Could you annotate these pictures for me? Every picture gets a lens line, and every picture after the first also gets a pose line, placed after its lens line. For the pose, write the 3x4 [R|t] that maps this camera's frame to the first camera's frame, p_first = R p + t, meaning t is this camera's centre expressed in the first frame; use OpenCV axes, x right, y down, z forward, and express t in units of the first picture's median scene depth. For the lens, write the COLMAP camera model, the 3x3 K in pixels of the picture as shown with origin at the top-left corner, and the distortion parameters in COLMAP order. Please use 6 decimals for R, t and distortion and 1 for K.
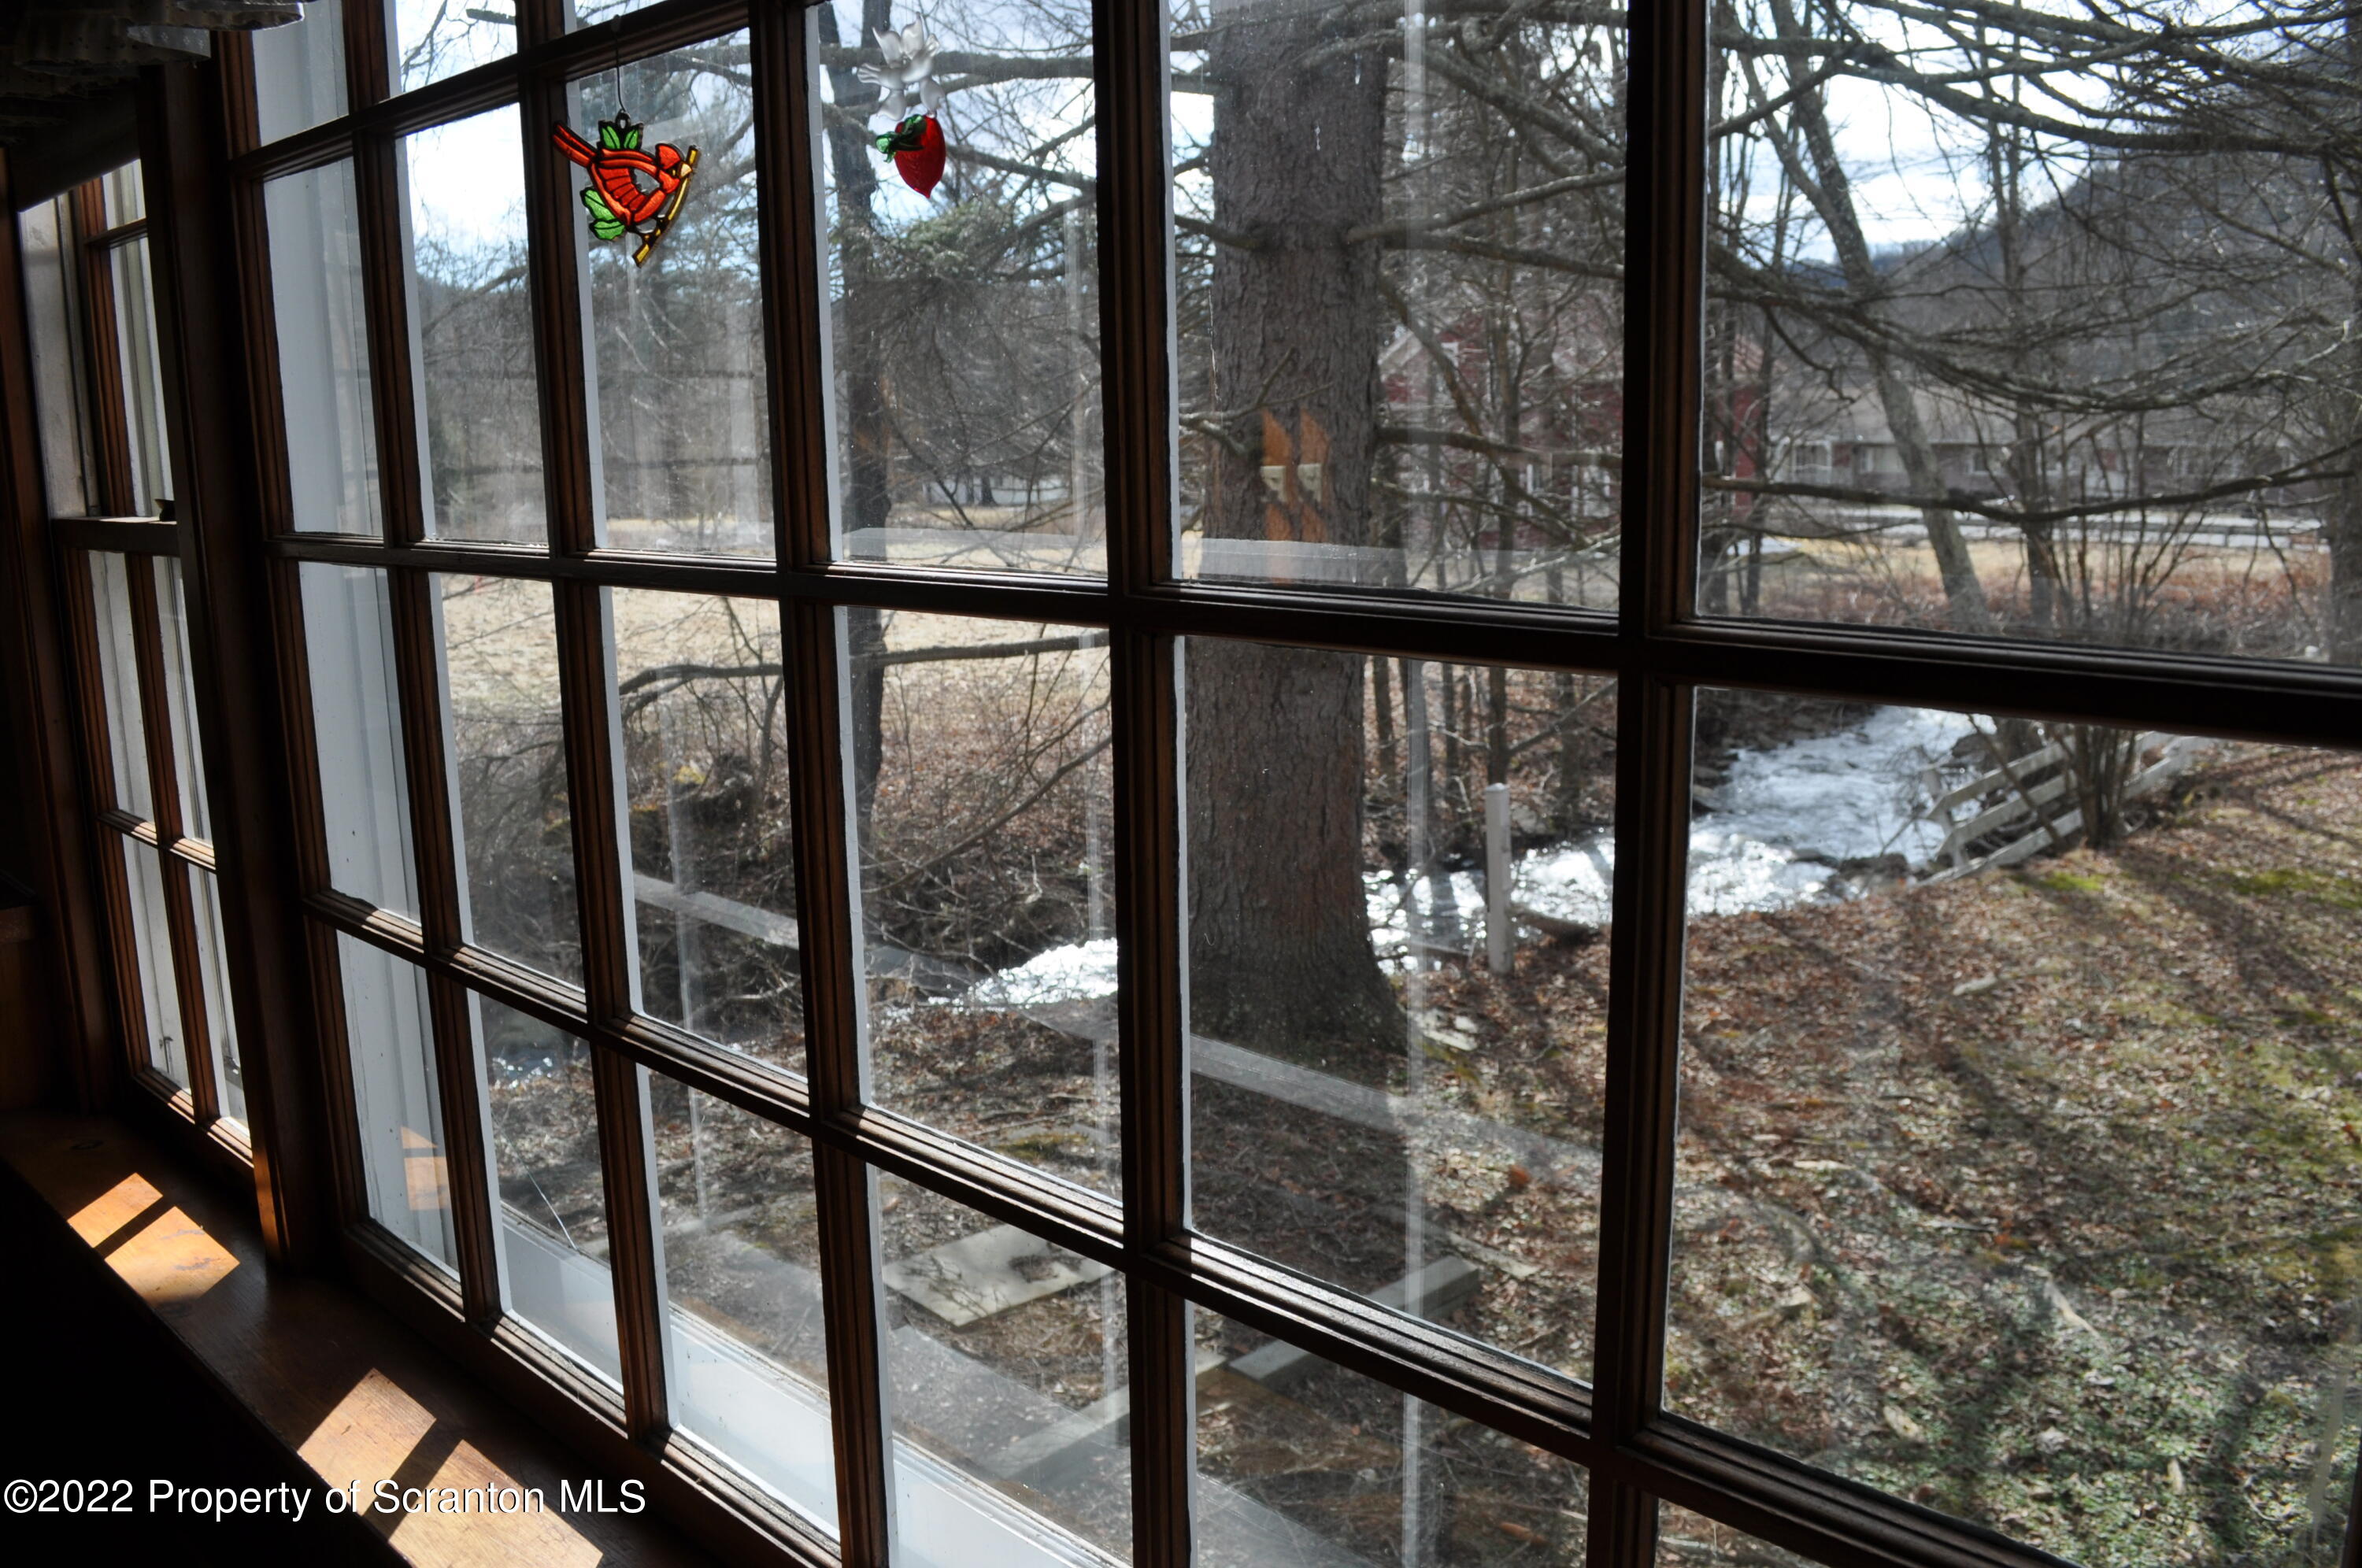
lens RADIAL K [[1850.6, 0, 1172.5], [0, 1850.6, 782.7], [0, 0, 1]] dist [-0.083763, 0.010309]
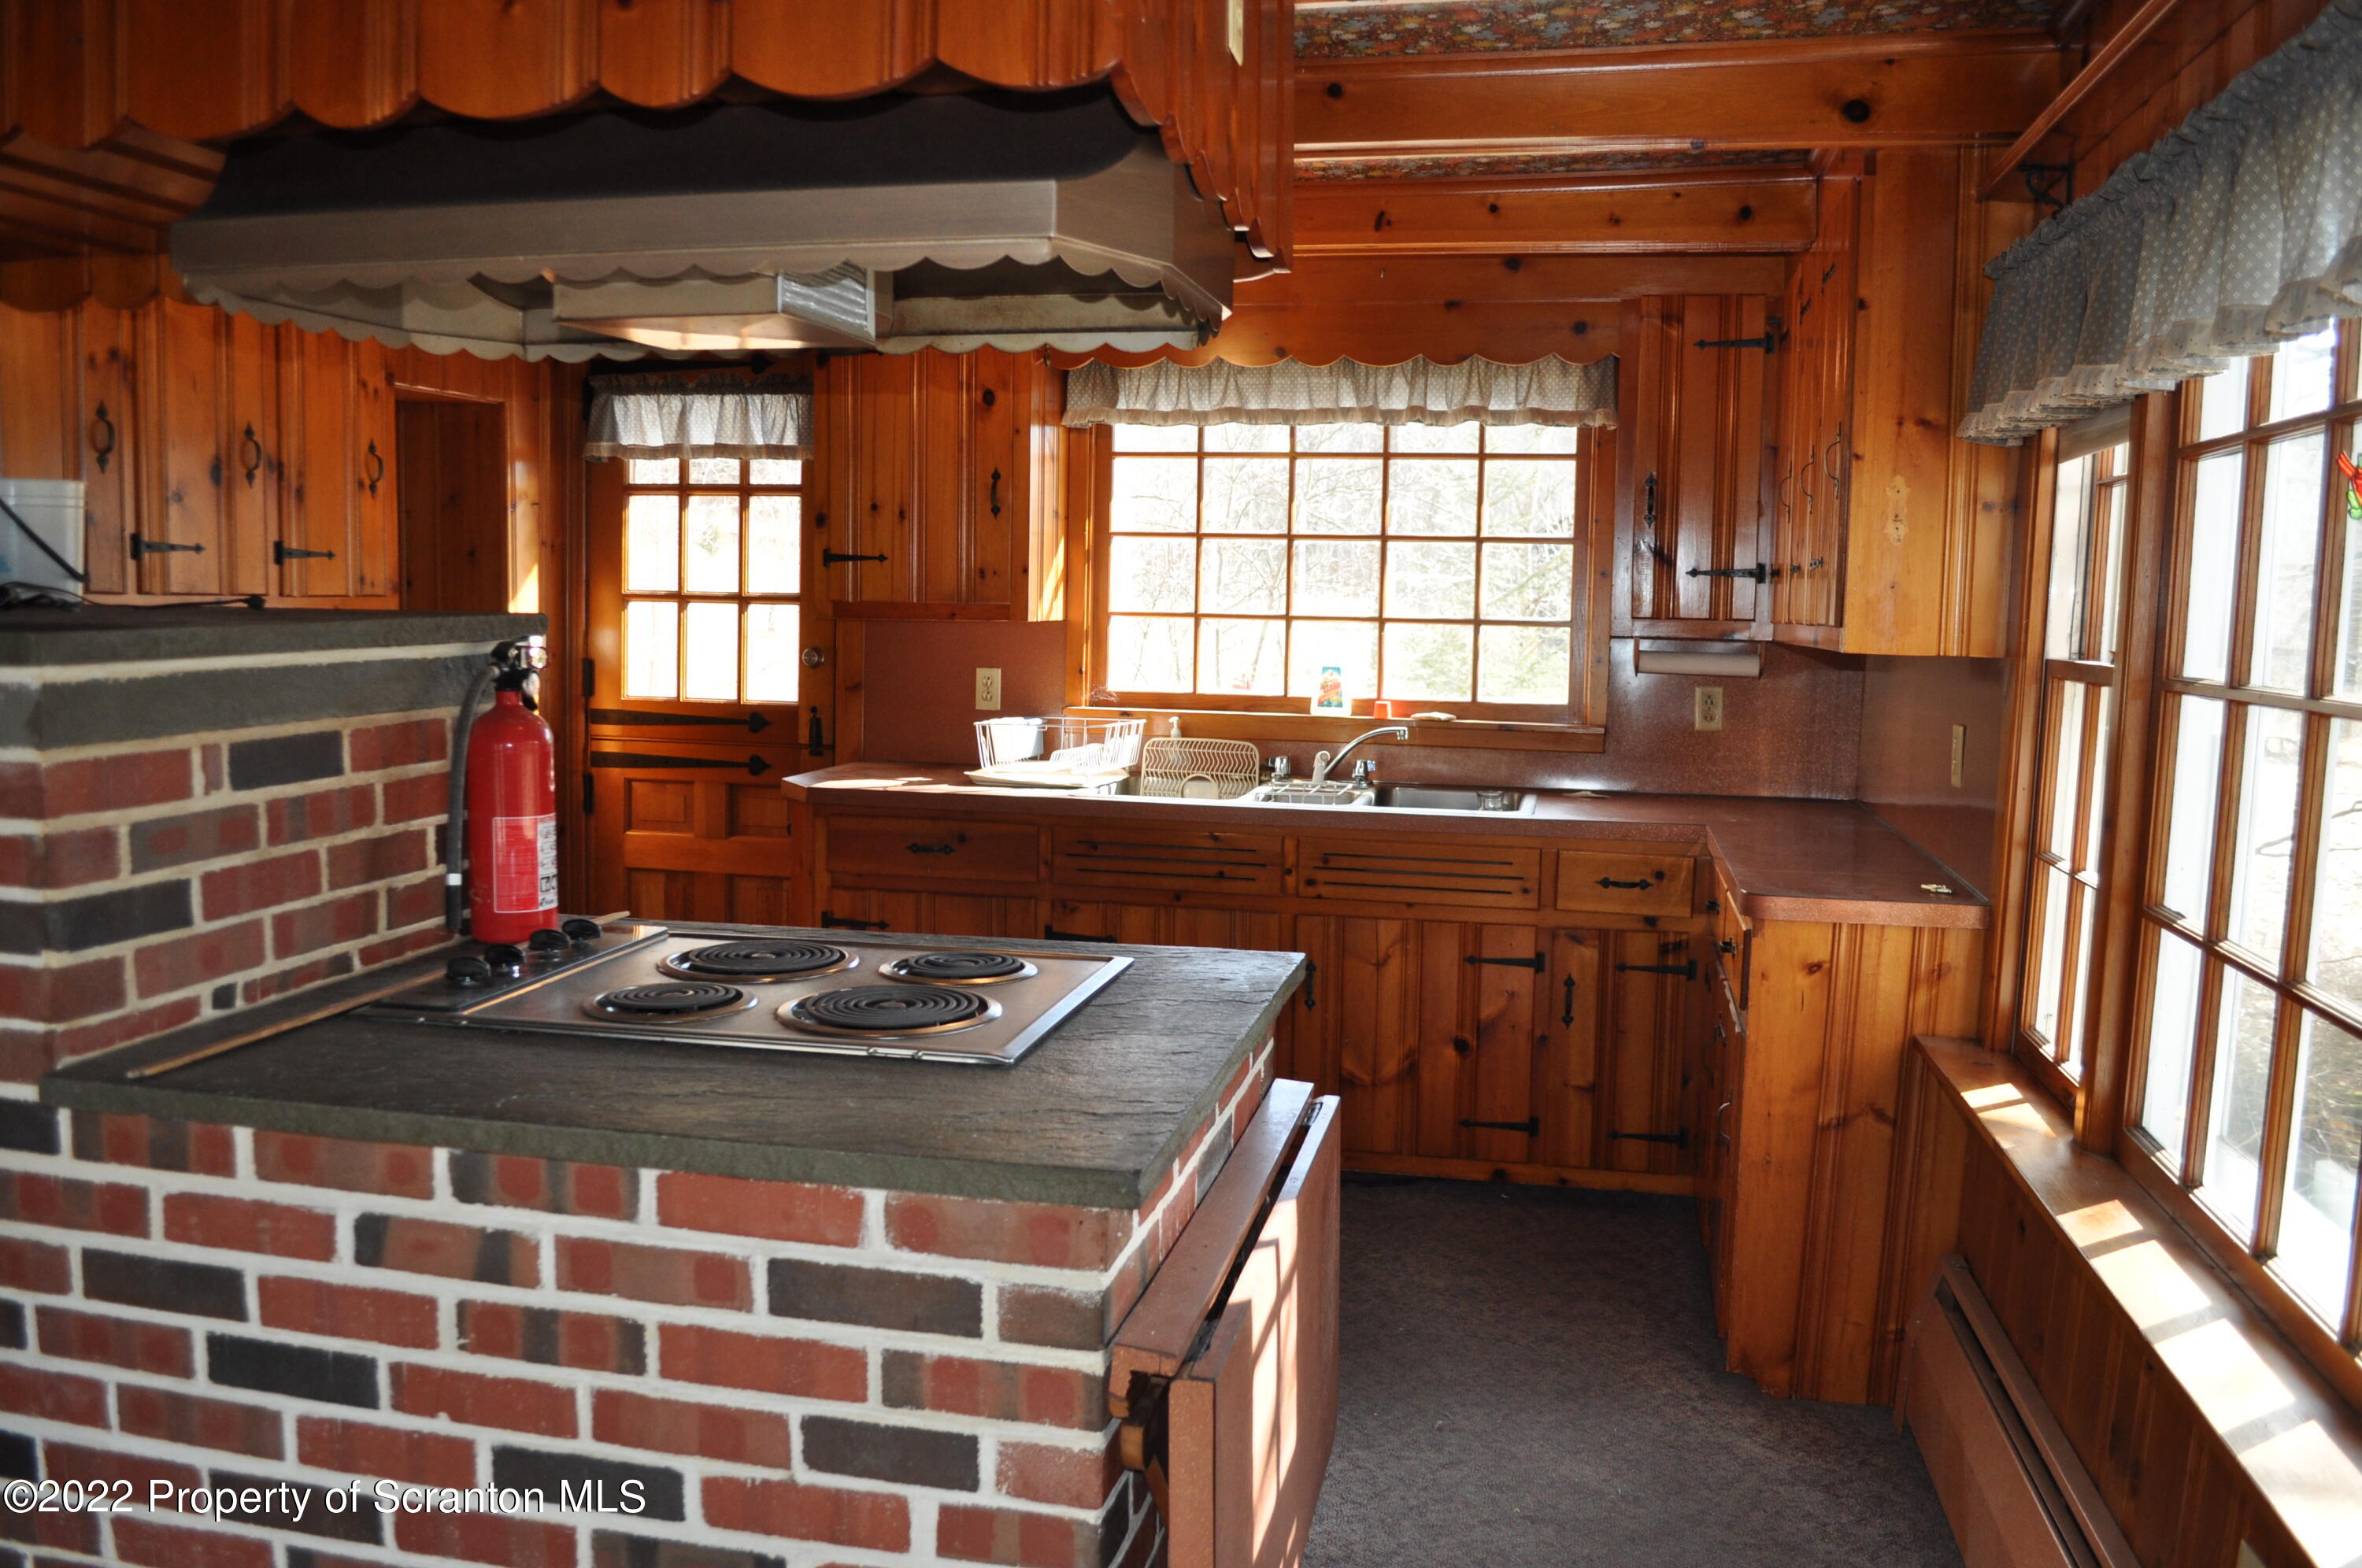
lens RADIAL K [[1850.6, 0, 1172.5], [0, 1850.6, 782.7], [0, 0, 1]] dist [-0.083763, 0.010309]
pose [[0.525125, 0.127792, -0.841376, 0.378625], [-0.203144, 0.978904, 0.021893, 0.094792], [0.826424, 0.159423, 0.540007, -0.551310]]
